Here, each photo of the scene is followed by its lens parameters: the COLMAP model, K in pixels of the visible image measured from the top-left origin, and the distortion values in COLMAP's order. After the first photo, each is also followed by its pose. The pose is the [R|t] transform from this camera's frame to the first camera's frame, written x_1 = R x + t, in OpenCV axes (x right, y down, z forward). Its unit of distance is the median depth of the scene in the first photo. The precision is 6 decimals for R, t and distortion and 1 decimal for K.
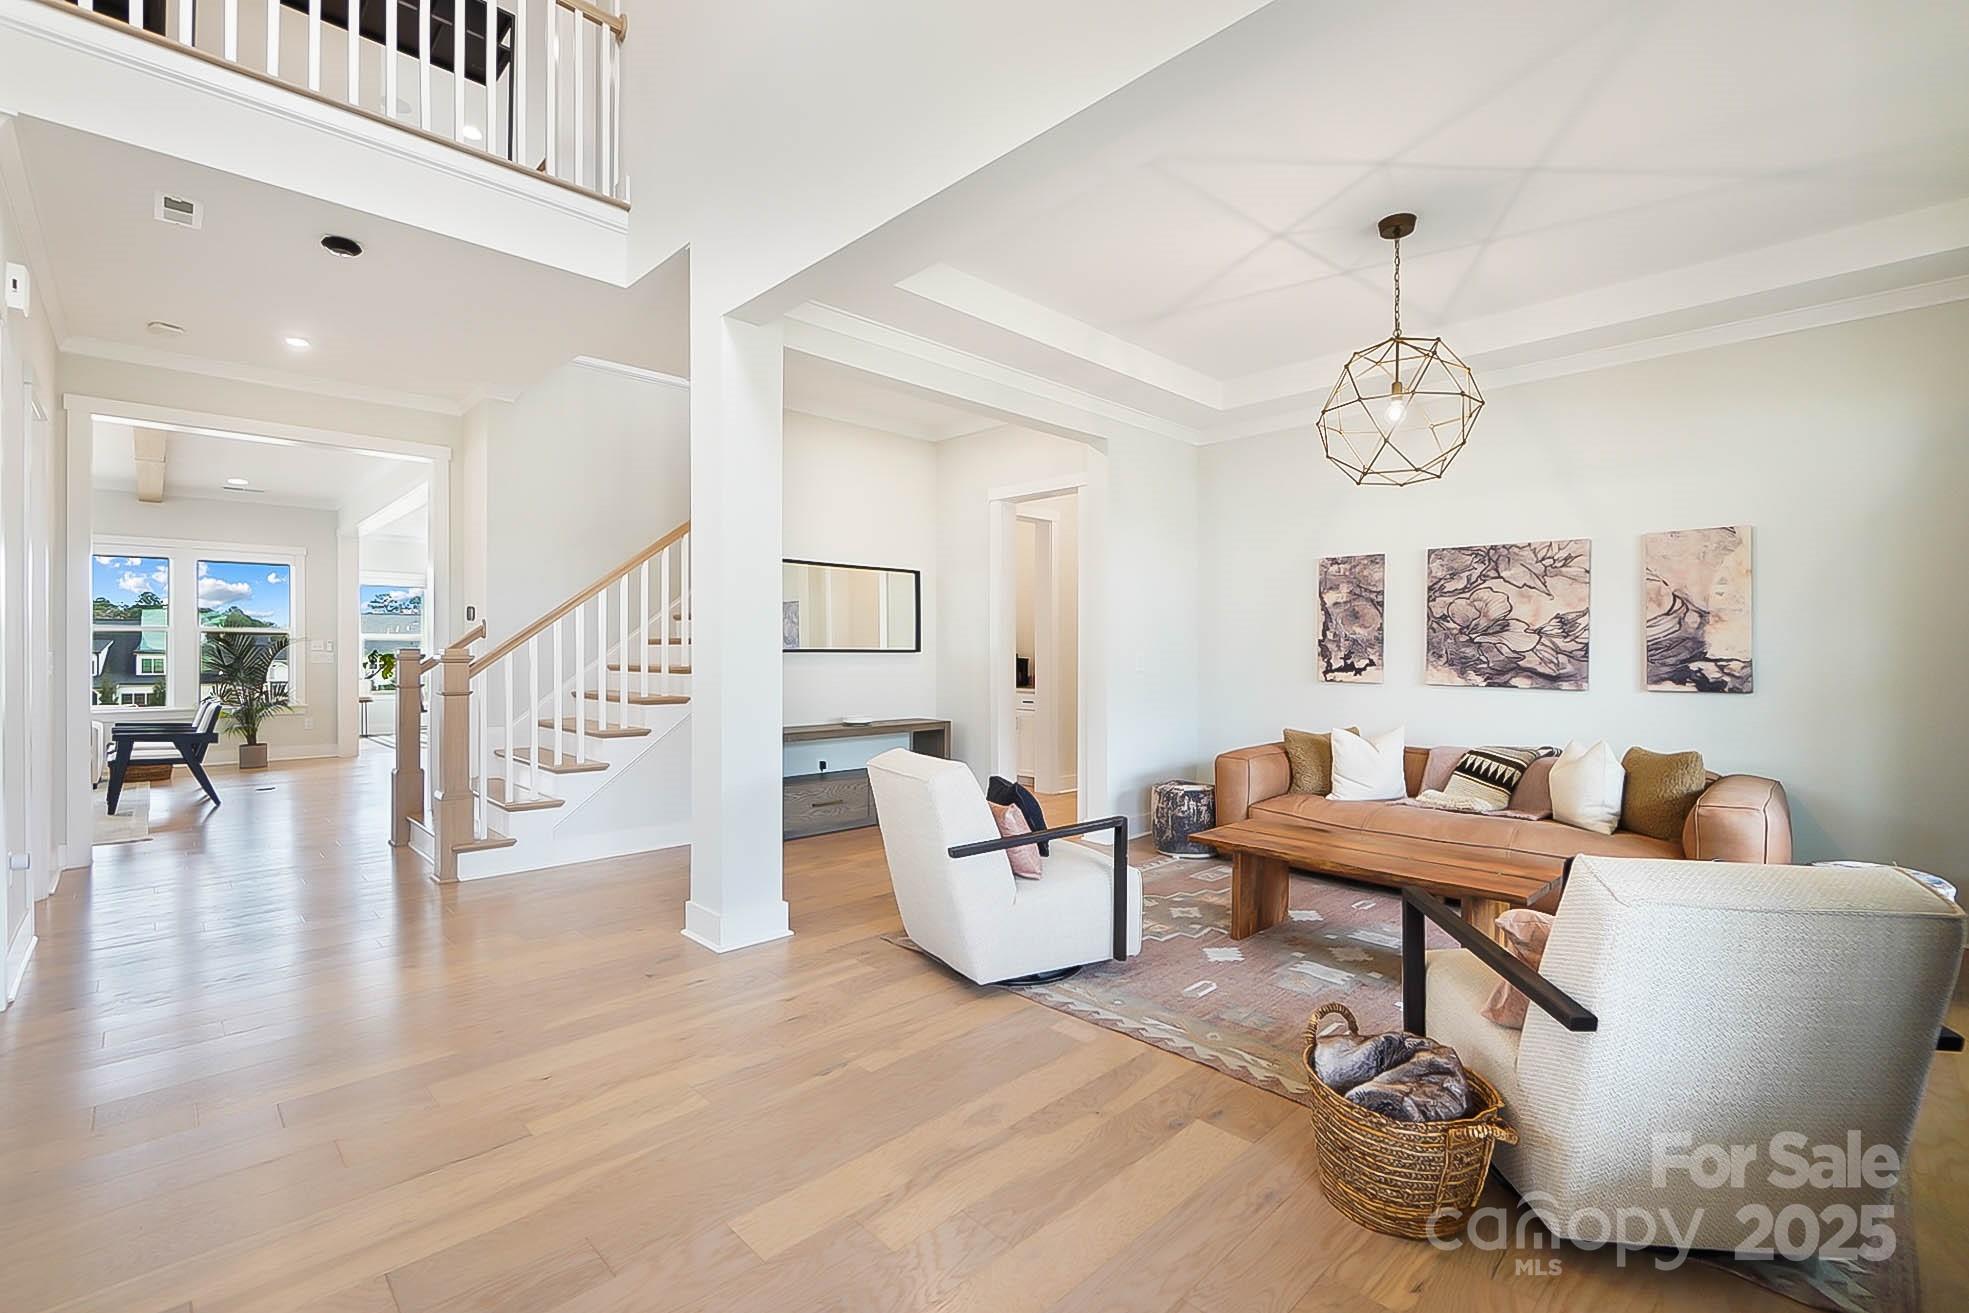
lens RADIAL K [[864.3, 0, 987.7], [0, 864.3, 654.3], [0, 0, 1]] dist [-0.005954, 0.000021]
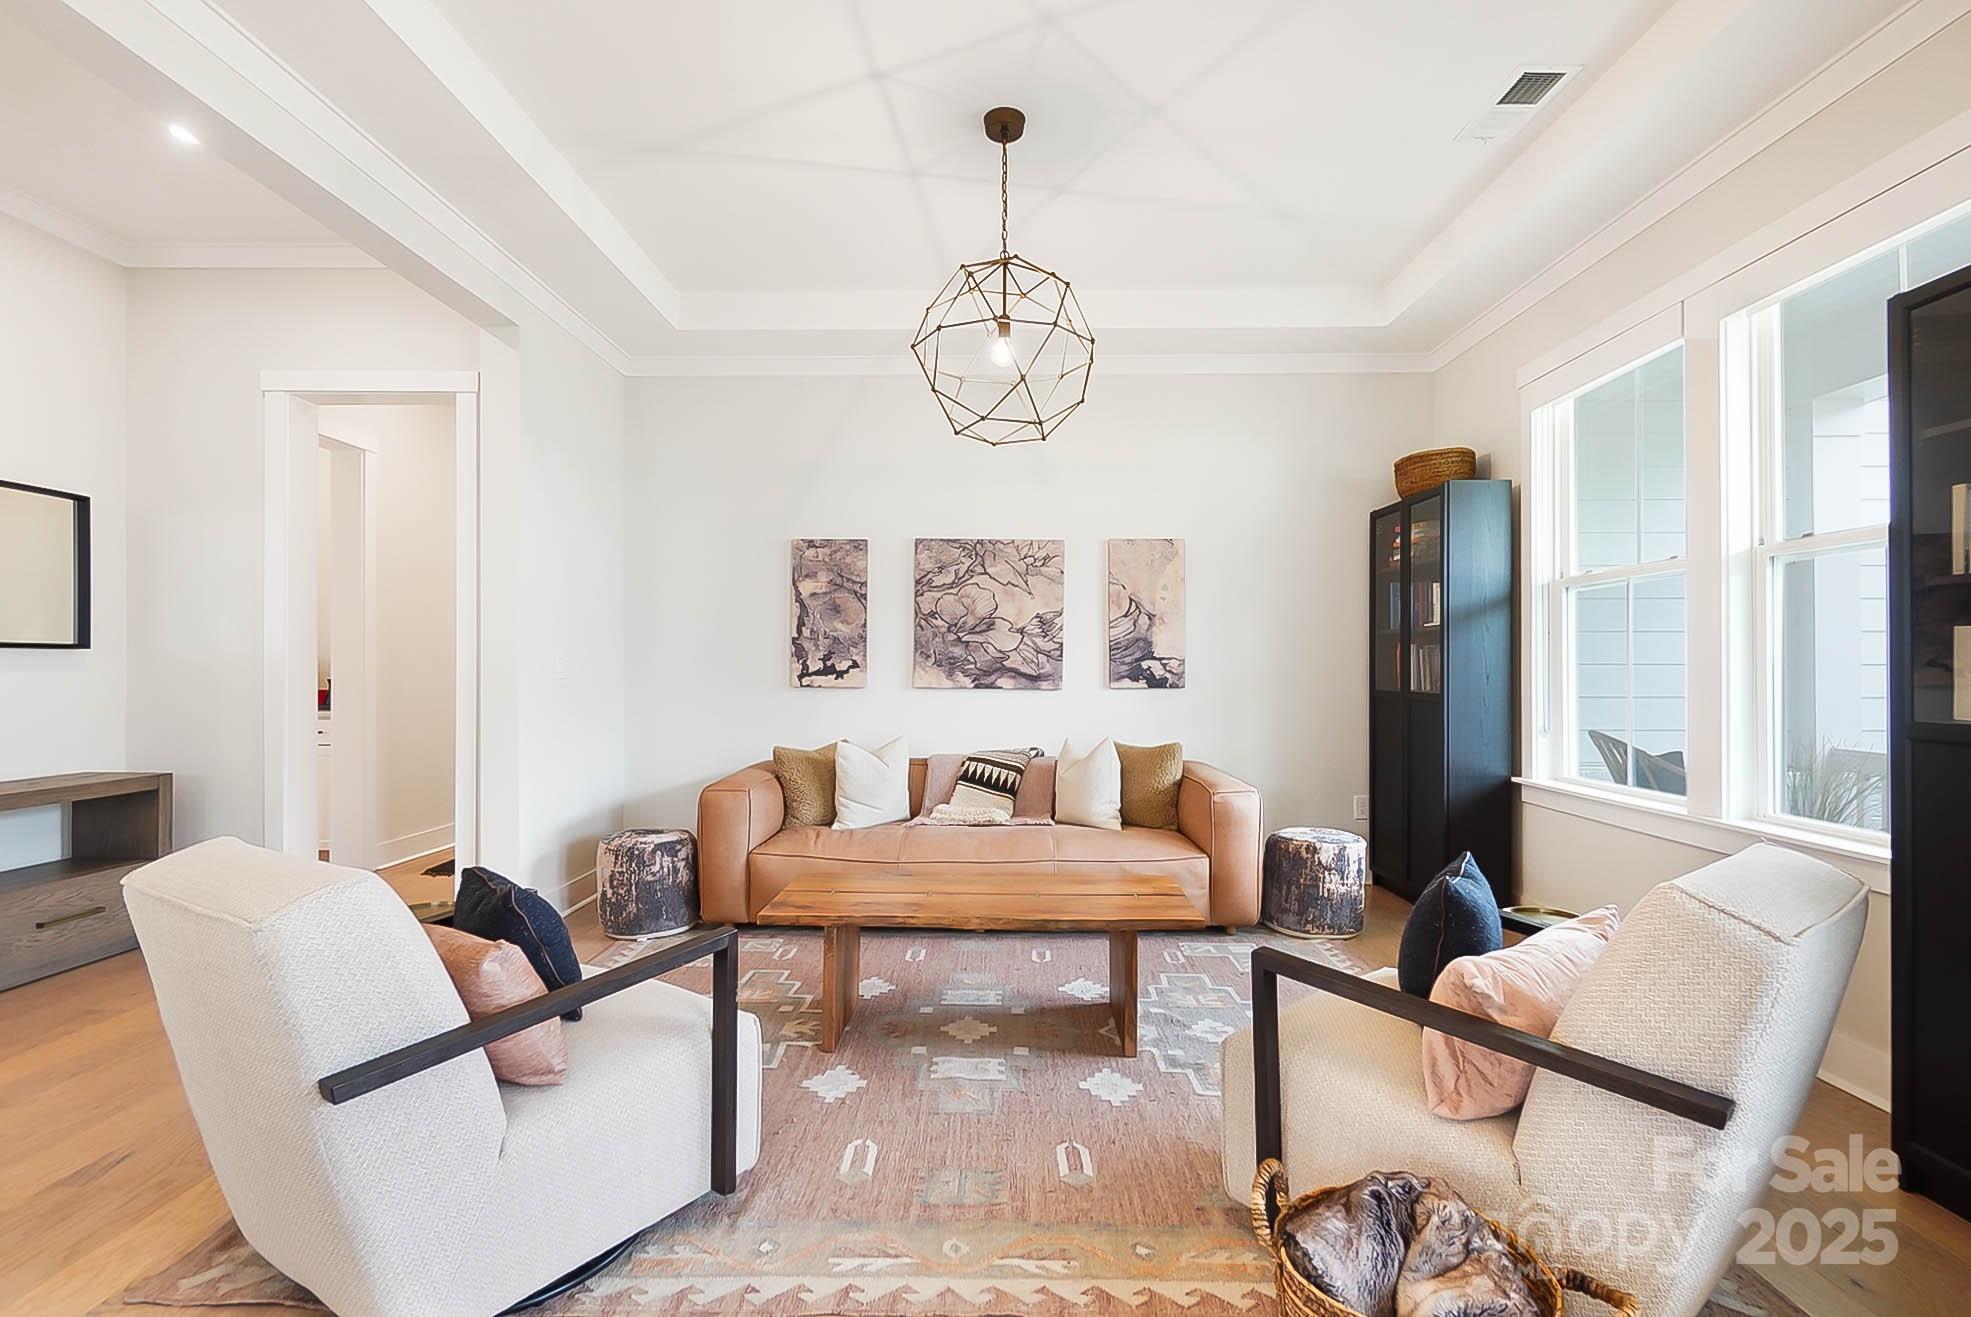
lens RADIAL K [[887.2, 0, 981.9], [0, 887.2, 663.6], [0, 0, 1]] dist [0.002720, -0.001288]
pose [[0.709988, 0.001162, 0.704212, -0.095301], [0.003306, 0.999982, -0.004983, 0.014556], [-0.704206, 0.005866, 0.709972, 0.291736]]
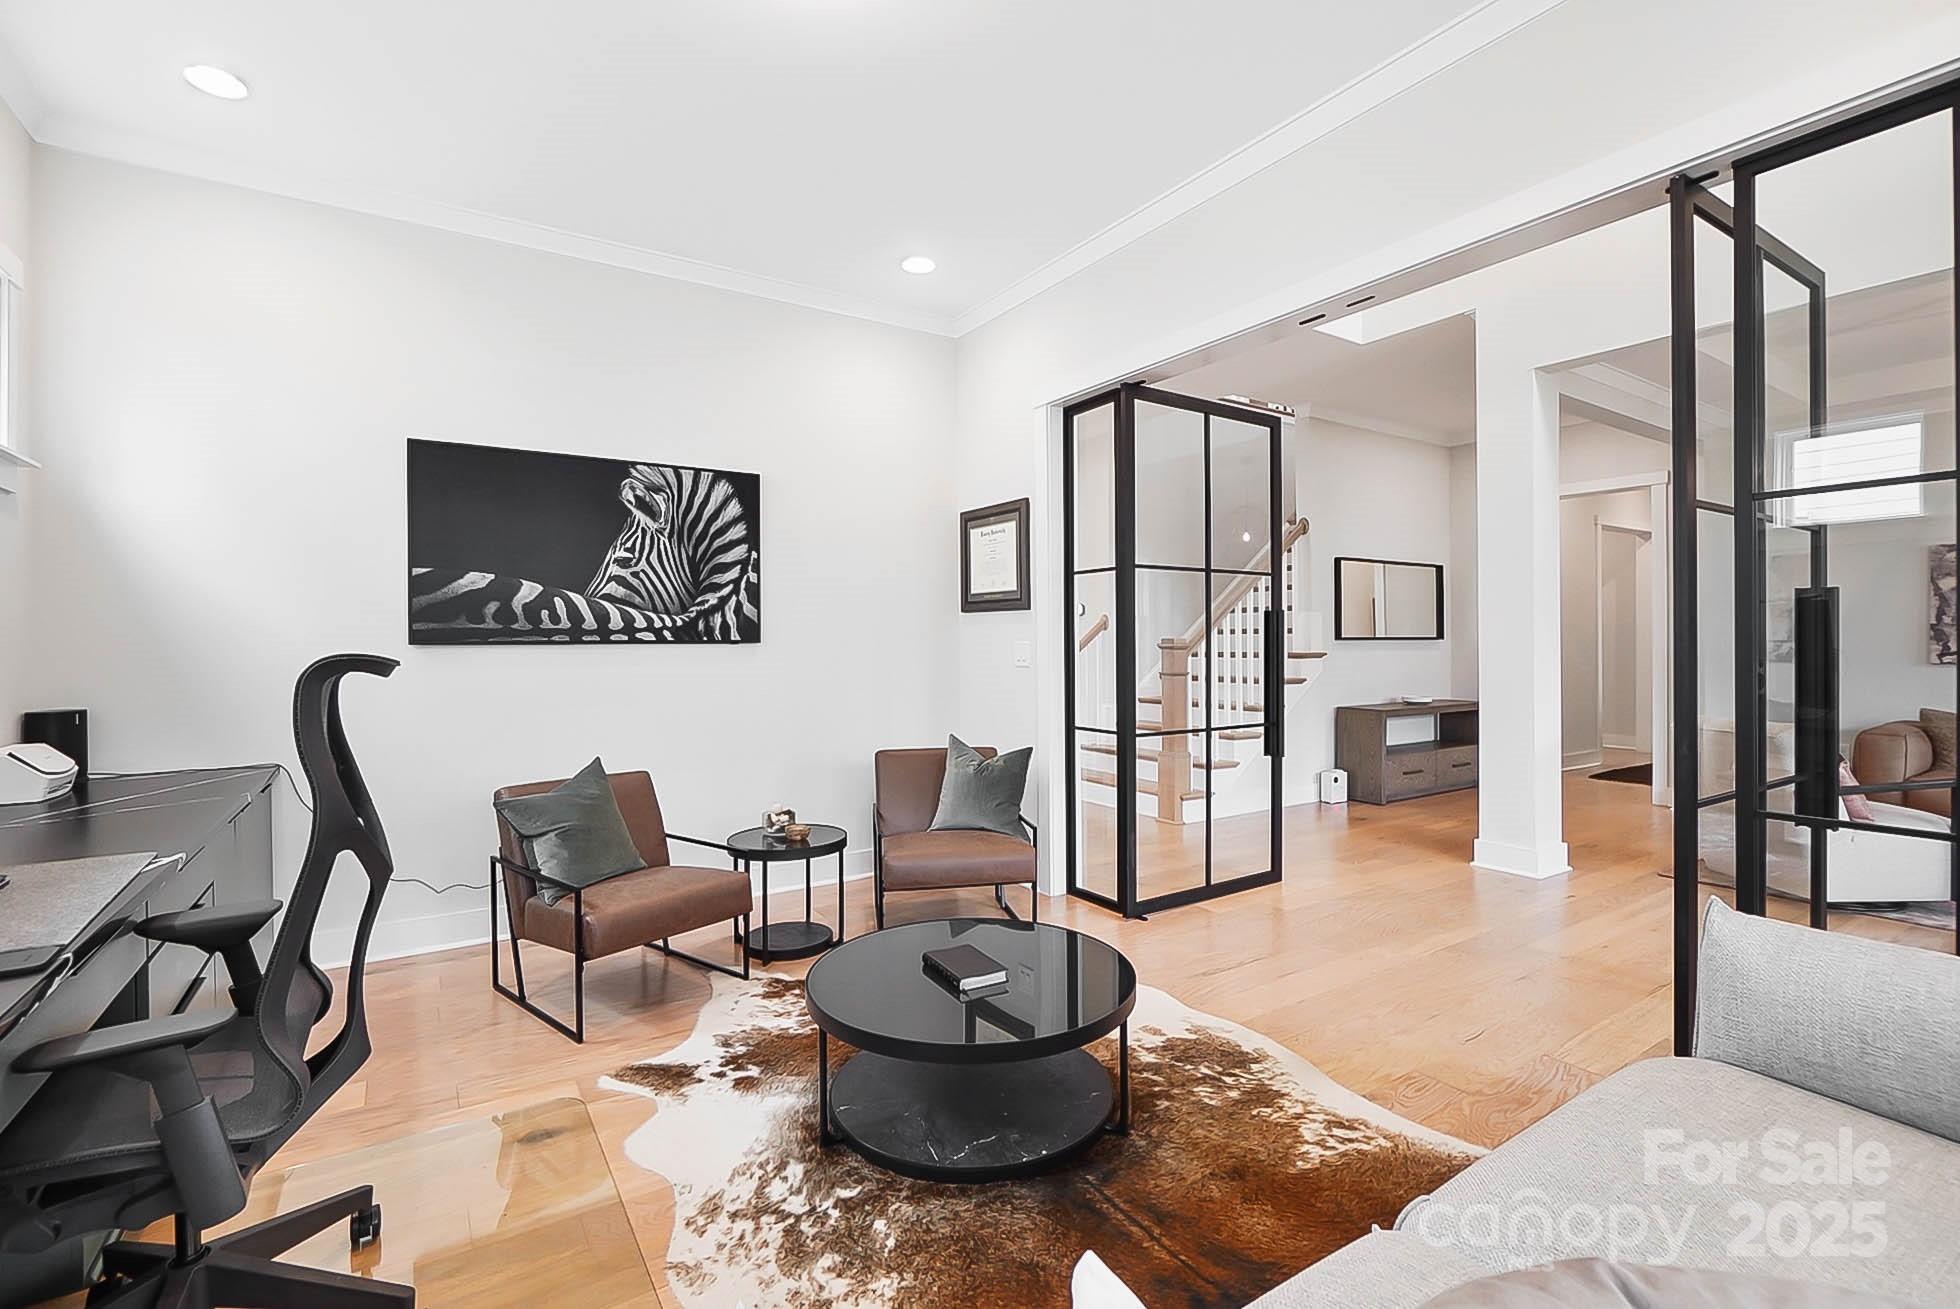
lens RADIAL K [[882.3, 0, 972.1], [0, 882.3, 639.3], [0, 0, 1]] dist [0.002720, -0.001288]
pose [[0.983000, -0.006769, -0.183483, -0.602688], [0.005363, 0.999952, -0.008158, 0.004379], [0.183530, 0.007035, 0.982989, -0.275187]]
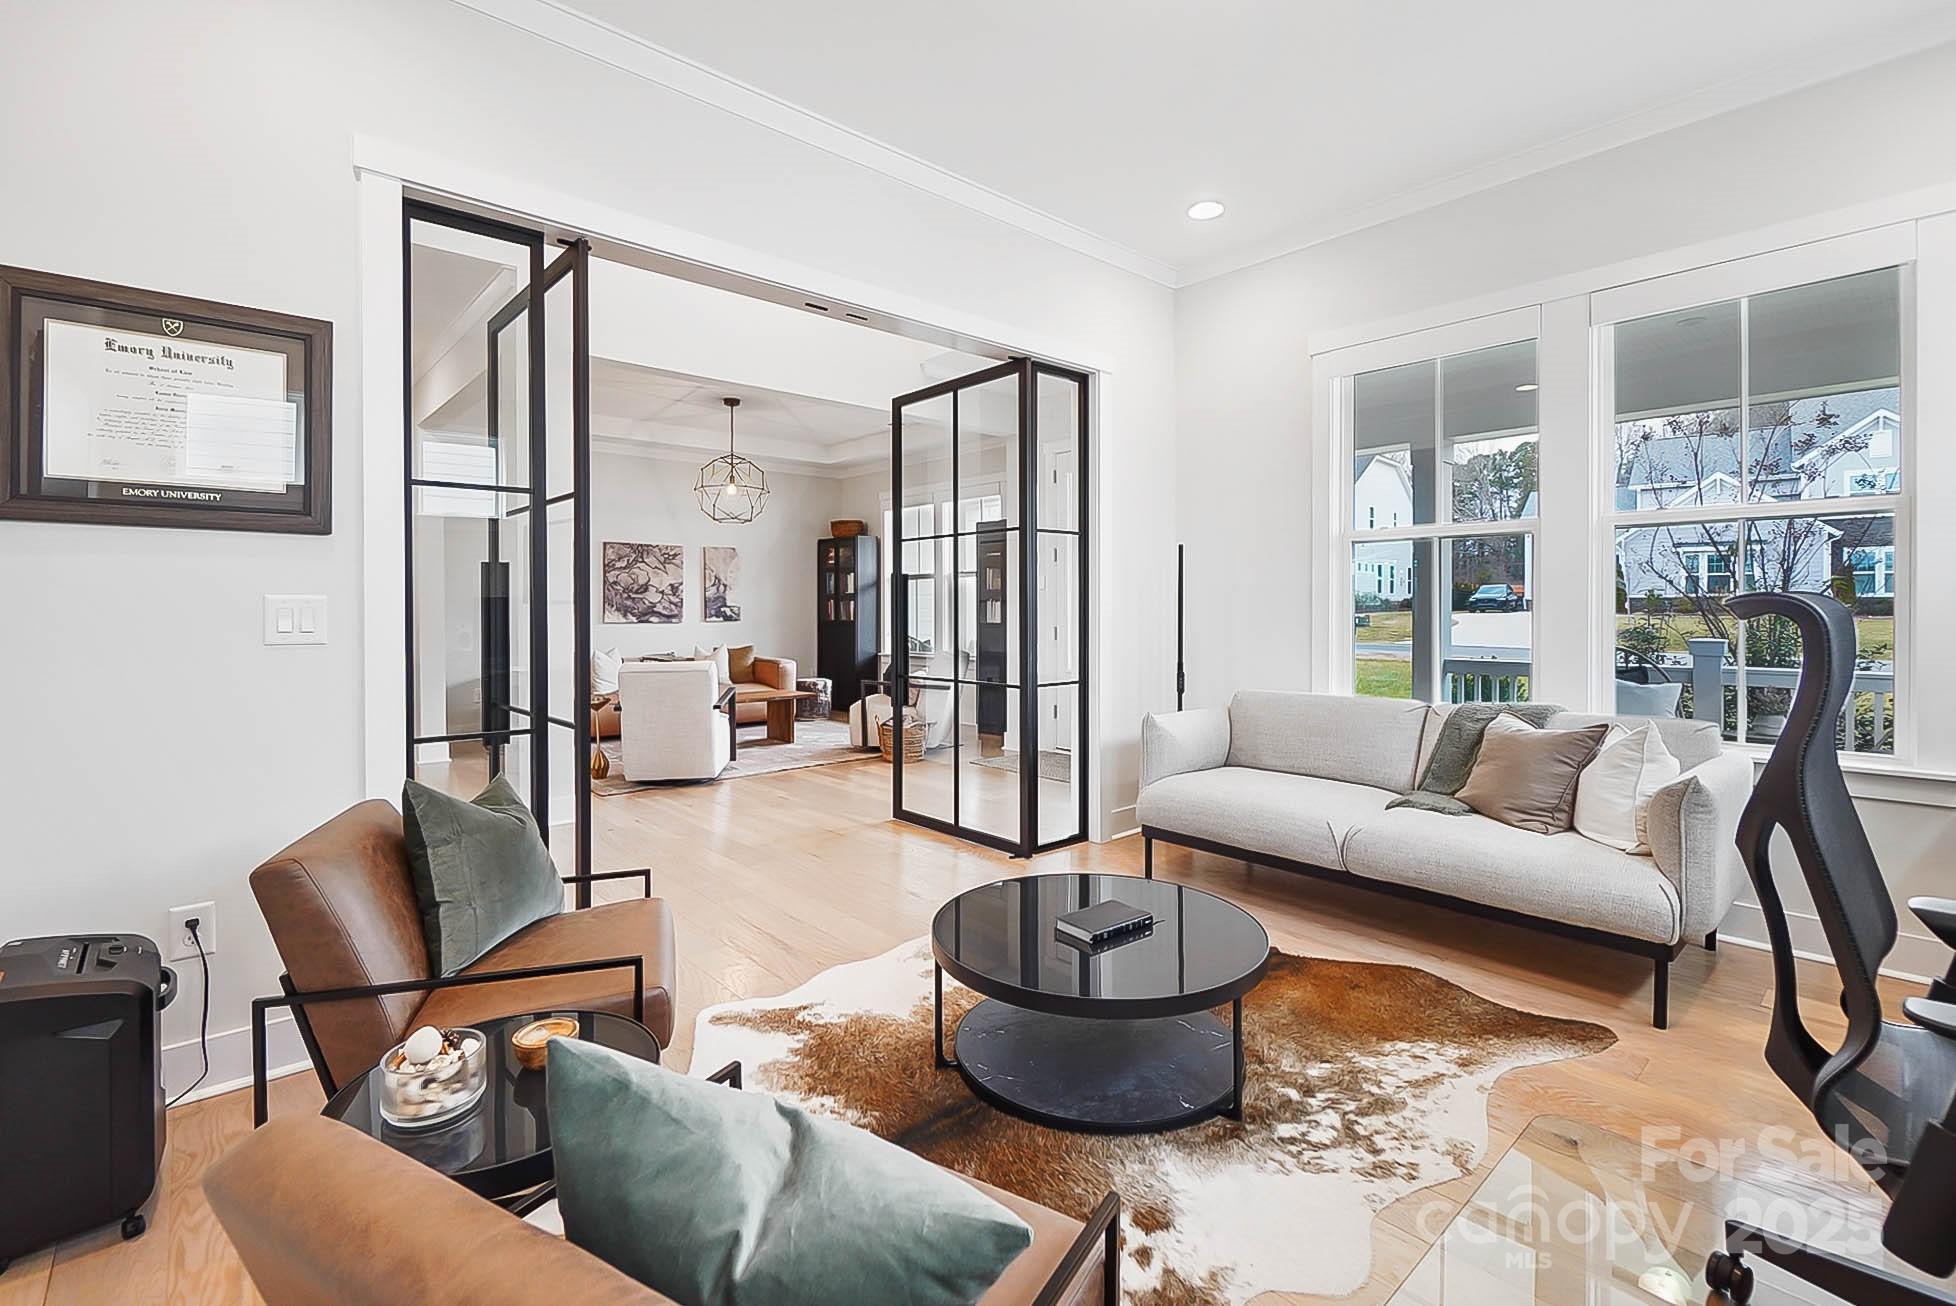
lens RADIAL K [[858.6, 0, 999.5], [0, 858.6, 609.2], [0, 0, 1]] dist [-0.005954, 0.000021]
pose [[0.011014, -0.005078, 0.999926, -1.133881], [0.009608, 0.999941, 0.004972, 0.007771], [-0.999893, 0.009552, 0.011062, 0.224682]]
